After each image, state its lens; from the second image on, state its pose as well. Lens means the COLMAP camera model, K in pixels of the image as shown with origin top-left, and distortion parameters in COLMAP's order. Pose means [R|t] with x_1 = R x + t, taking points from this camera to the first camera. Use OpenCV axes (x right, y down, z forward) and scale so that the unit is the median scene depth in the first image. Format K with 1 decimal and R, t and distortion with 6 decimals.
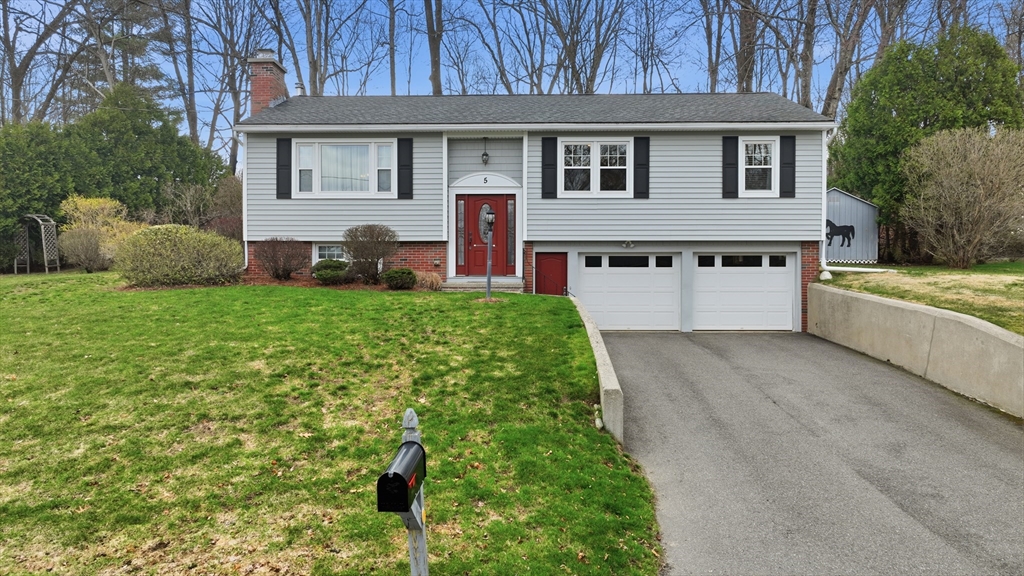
lens RADIAL K [[725.3, 0, 512.0], [0, 725.3, 288.0], [0, 0, 1]] dist [0.004025, 0.008544]
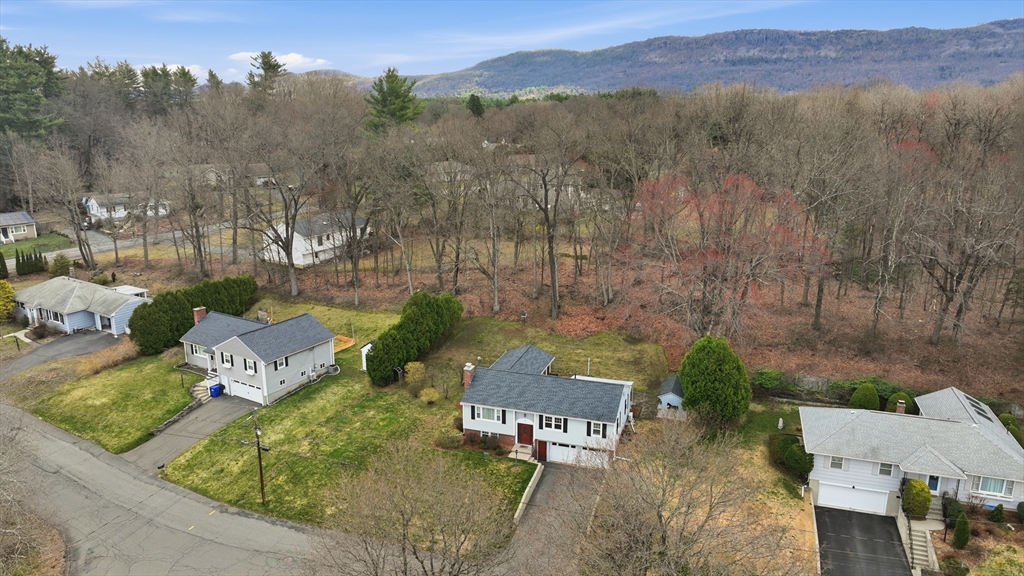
lens RADIAL K [[725.3, 0, 512.0], [0, 725.3, 288.0], [0, 0, 1]] dist [0.004025, 0.008544]
pose [[0.958398, 0.073927, -0.275697, 0.868491], [-0.005641, 0.970595, 0.240653, -1.695702], [0.285380, -0.229086, 0.930633, -2.296468]]
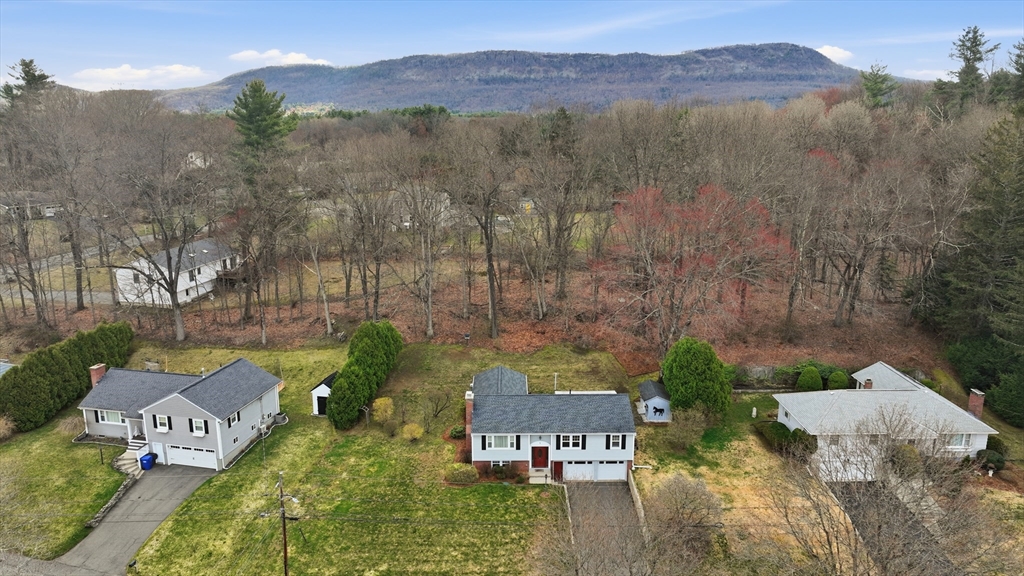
lens RADIAL K [[725.3, 0, 512.0], [0, 725.3, 288.0], [0, 0, 1]] dist [0.004025, 0.008544]
pose [[0.999263, -0.008031, 0.037528, -0.304484], [-0.000349, 0.975916, 0.218145, -1.681595], [-0.038376, -0.217998, 0.975195, -2.316262]]
